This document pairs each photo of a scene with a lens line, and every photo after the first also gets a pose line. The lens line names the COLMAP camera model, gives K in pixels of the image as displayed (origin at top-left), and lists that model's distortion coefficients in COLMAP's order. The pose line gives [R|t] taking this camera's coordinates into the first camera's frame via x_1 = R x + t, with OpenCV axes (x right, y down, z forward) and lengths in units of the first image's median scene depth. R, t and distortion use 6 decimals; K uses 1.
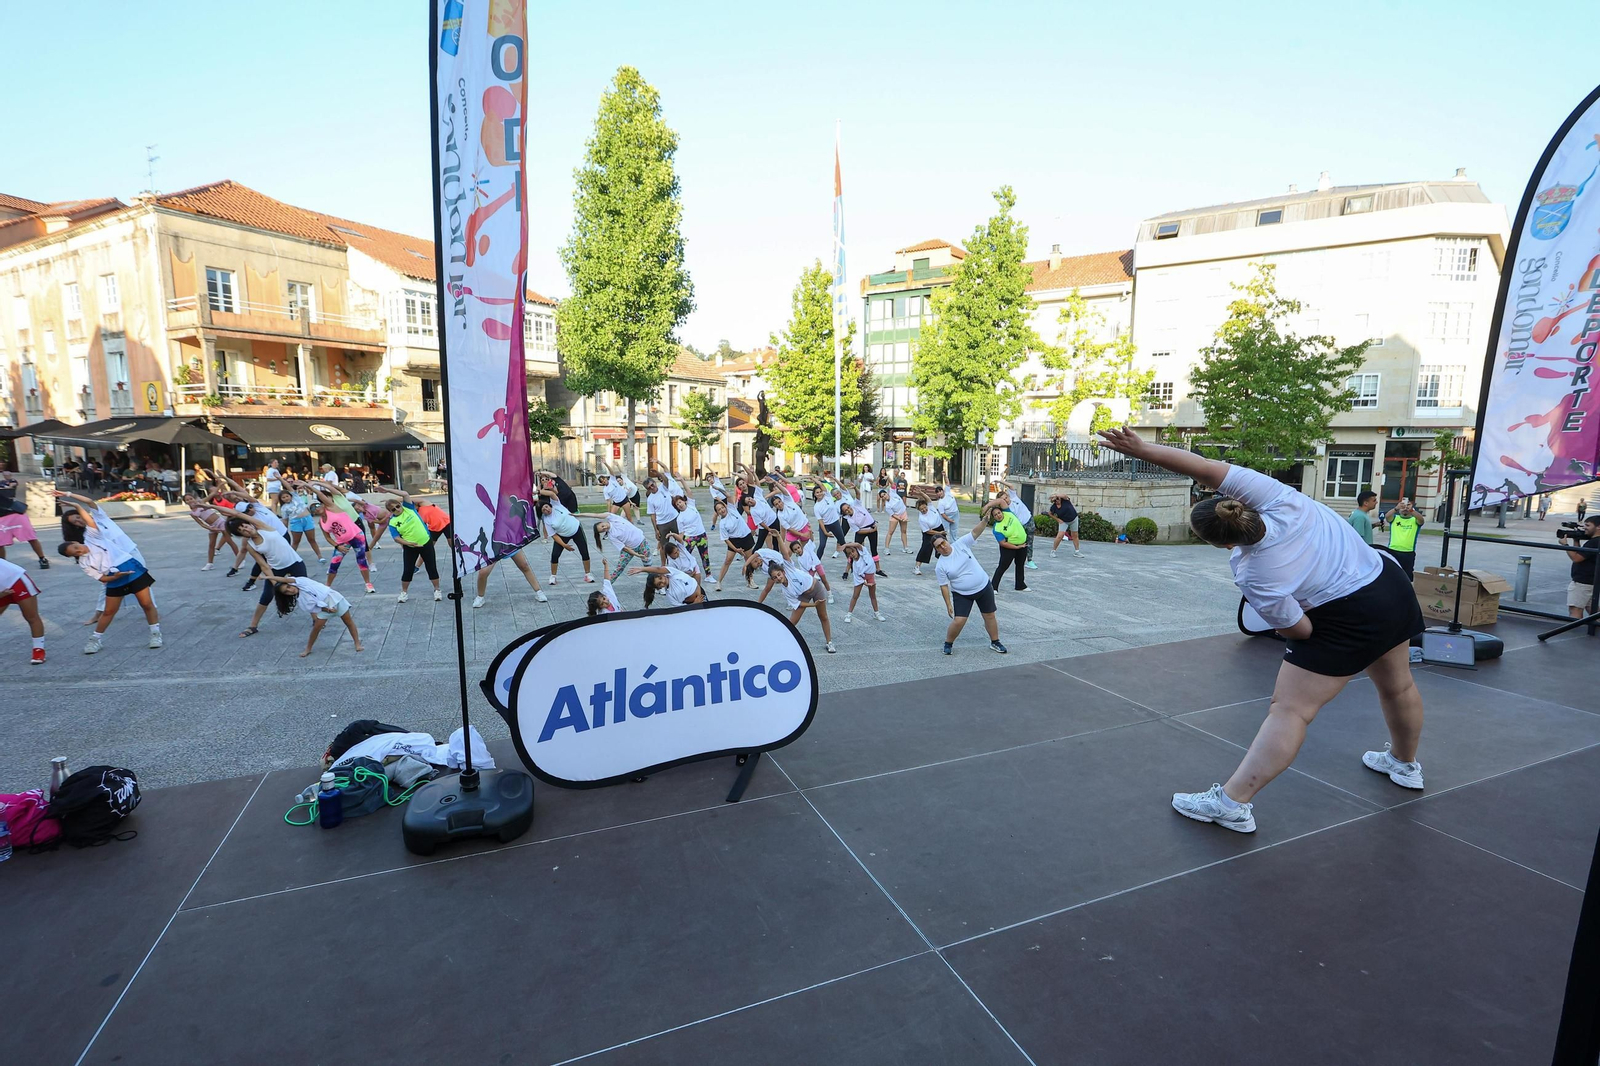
lens RADIAL K [[764.0, 0, 814.7], [0, 764.0, 533.8], [0, 0, 1]] dist [0.005057, 0.001005]
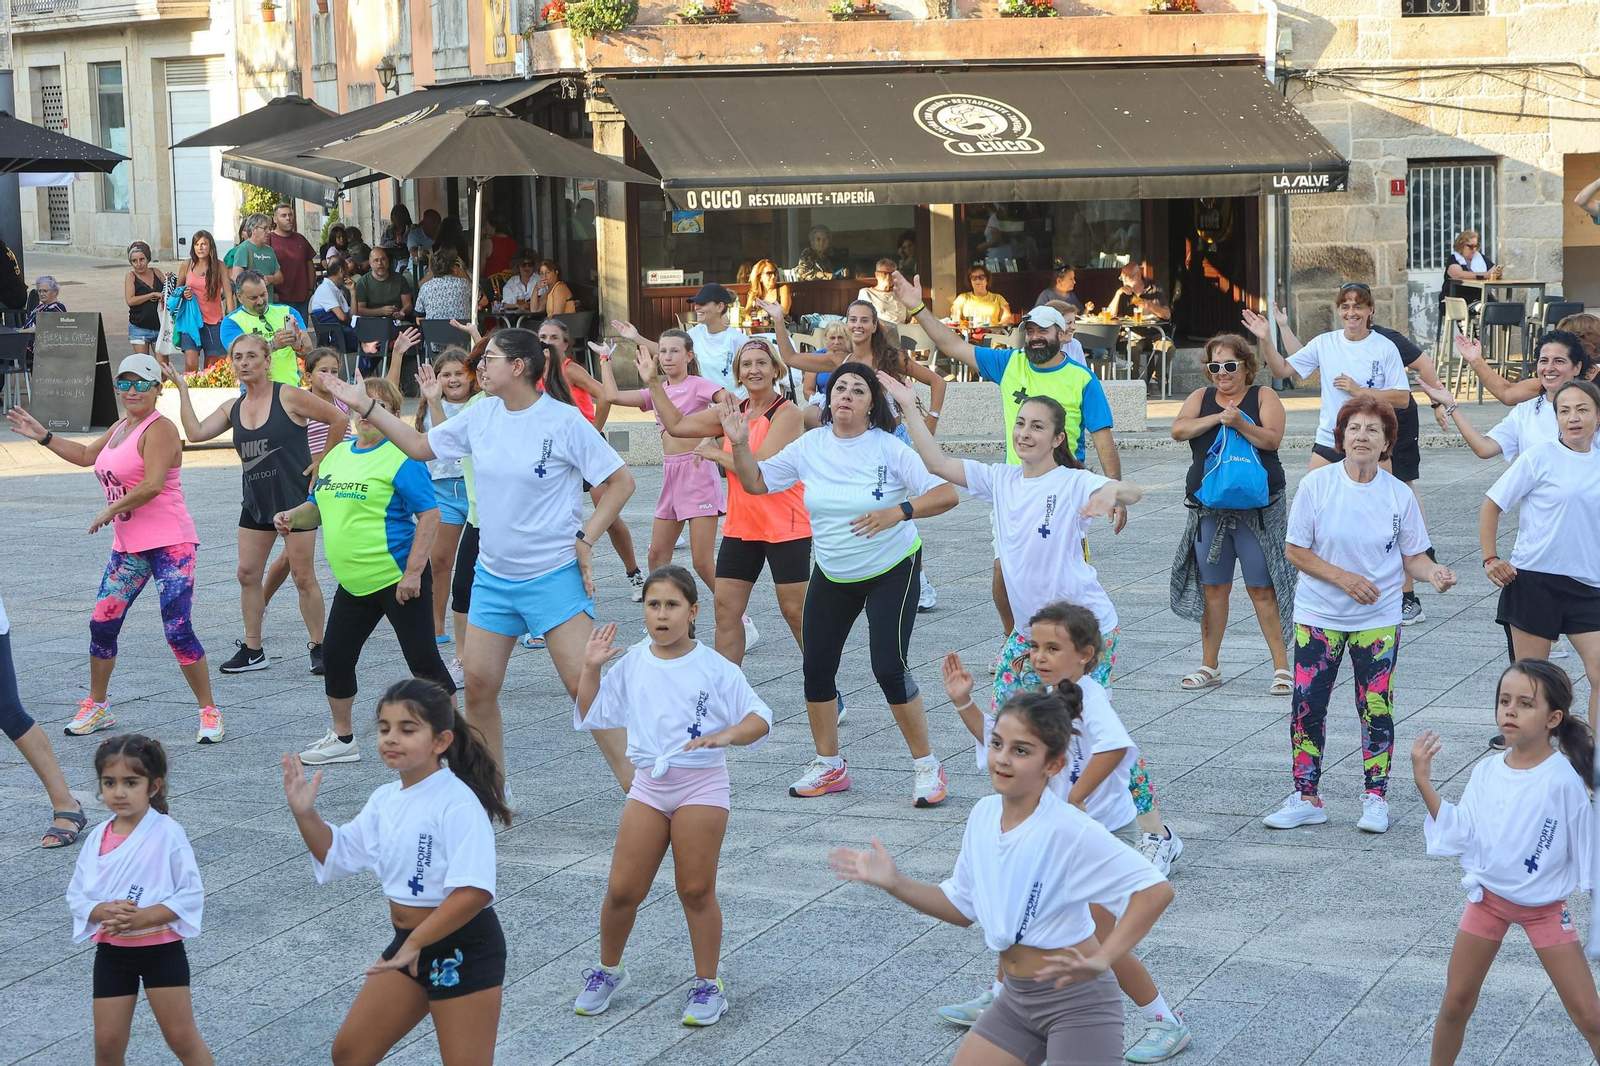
lens RADIAL K [[3979.1, 0, 798.0], [0, 3979.1, 539.3], [0, 0, 1]] dist [0.089477, 0.000000]
pose [[0.704821, 0.056379, -0.707142, 0.237749], [-0.069038, 0.997556, 0.010723, -0.014246], [0.706018, 0.041262, 0.706991, 0.096072]]
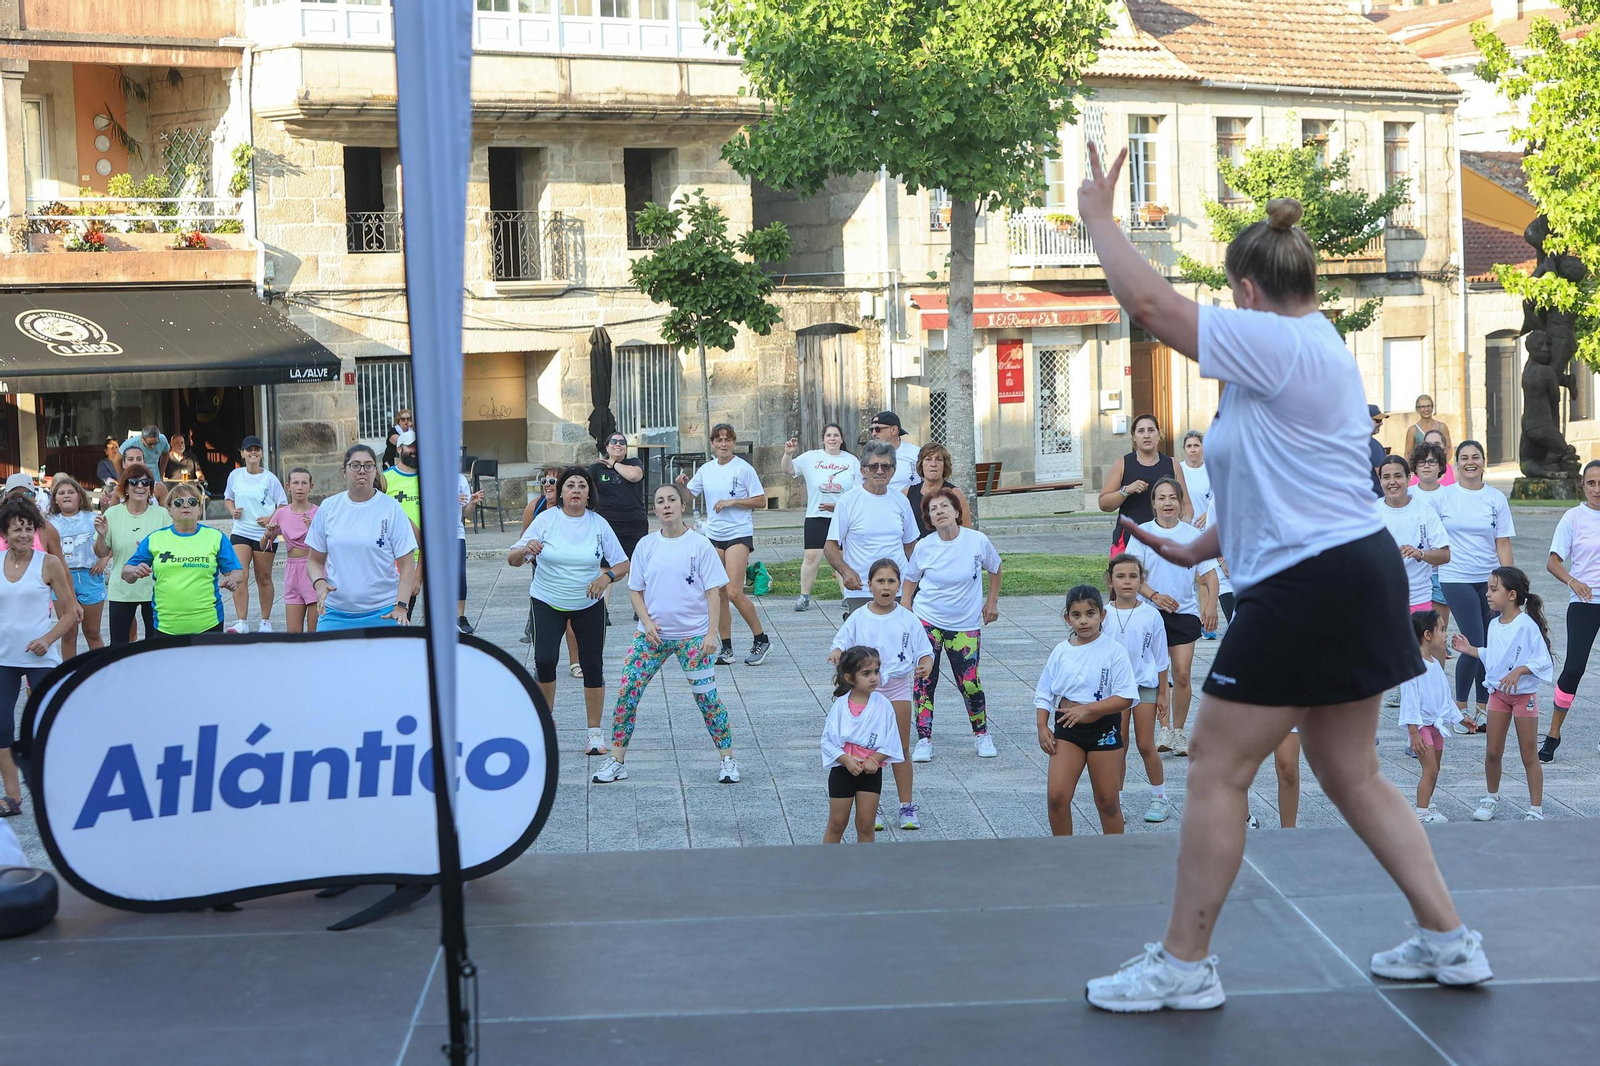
lens RADIAL K [[3288.4, 0, 878.0], [0, 3288.4, 554.8], [0, 0, 1]] dist [-0.014488, 0.000000]
pose [[0.941936, -0.001192, -0.335792, 0.143392], [-0.016121, 0.998680, -0.048767, 0.020418], [0.335407, 0.051348, 0.940673, -0.163749]]
